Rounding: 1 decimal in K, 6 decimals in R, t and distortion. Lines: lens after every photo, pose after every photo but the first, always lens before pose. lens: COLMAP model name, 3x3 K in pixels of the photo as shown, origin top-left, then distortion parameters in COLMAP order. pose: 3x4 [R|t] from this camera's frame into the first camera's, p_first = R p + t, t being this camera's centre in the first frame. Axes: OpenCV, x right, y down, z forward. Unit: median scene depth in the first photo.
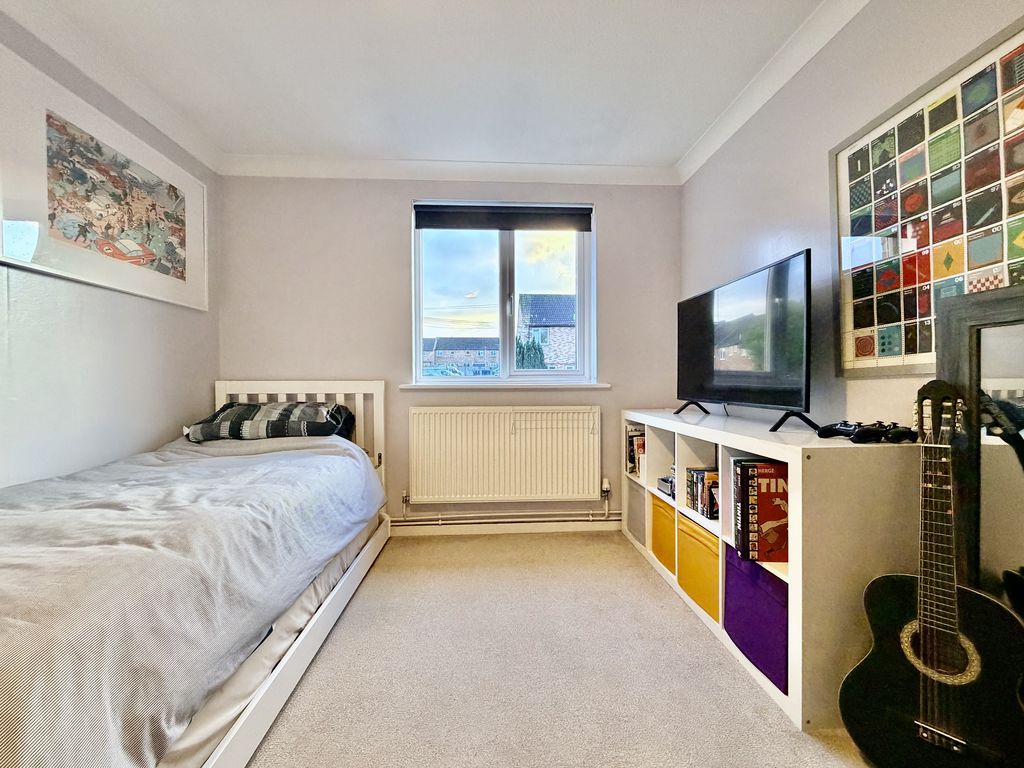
lens RADIAL K [[407.6, 0, 510.7], [0, 407.6, 385.7], [0, 0, 1]] dist [0.000951, -0.000430]
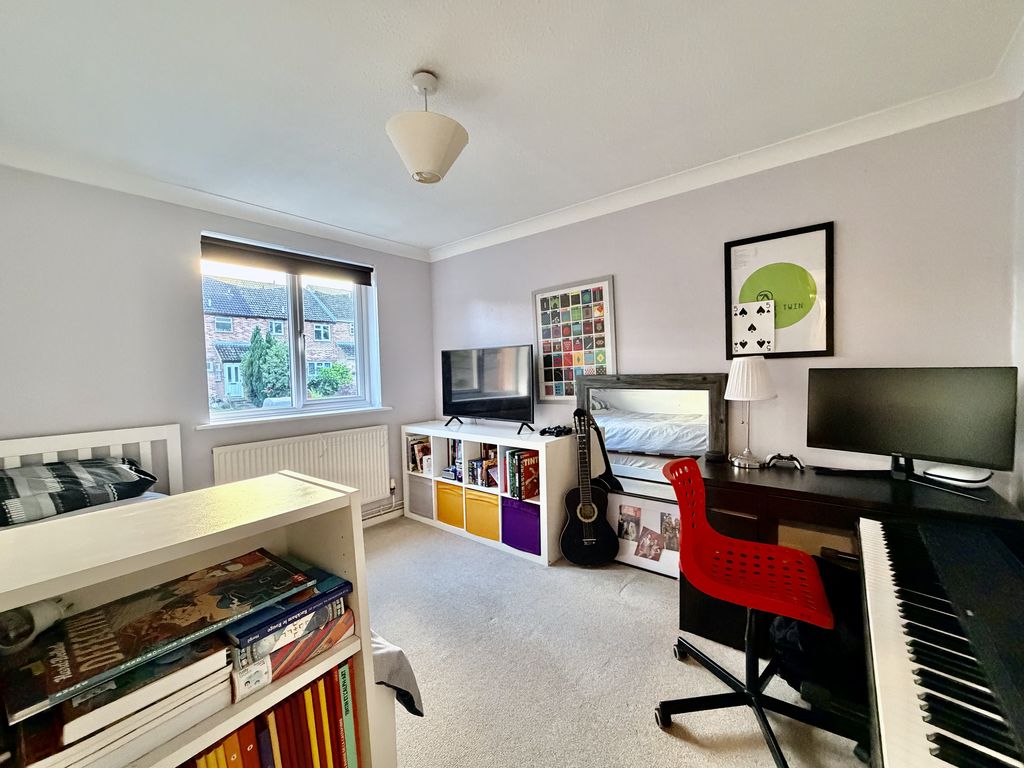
lens RADIAL K [[407.6, 0, 510.7], [0, 407.6, 385.7], [0, 0, 1]] dist [0.000951, -0.000430]
pose [[0.677736, -0.040550, 0.734187, -0.843432], [0.026127, 0.999176, 0.031067, -0.190058], [-0.734841, -0.001873, 0.678237, -0.310290]]
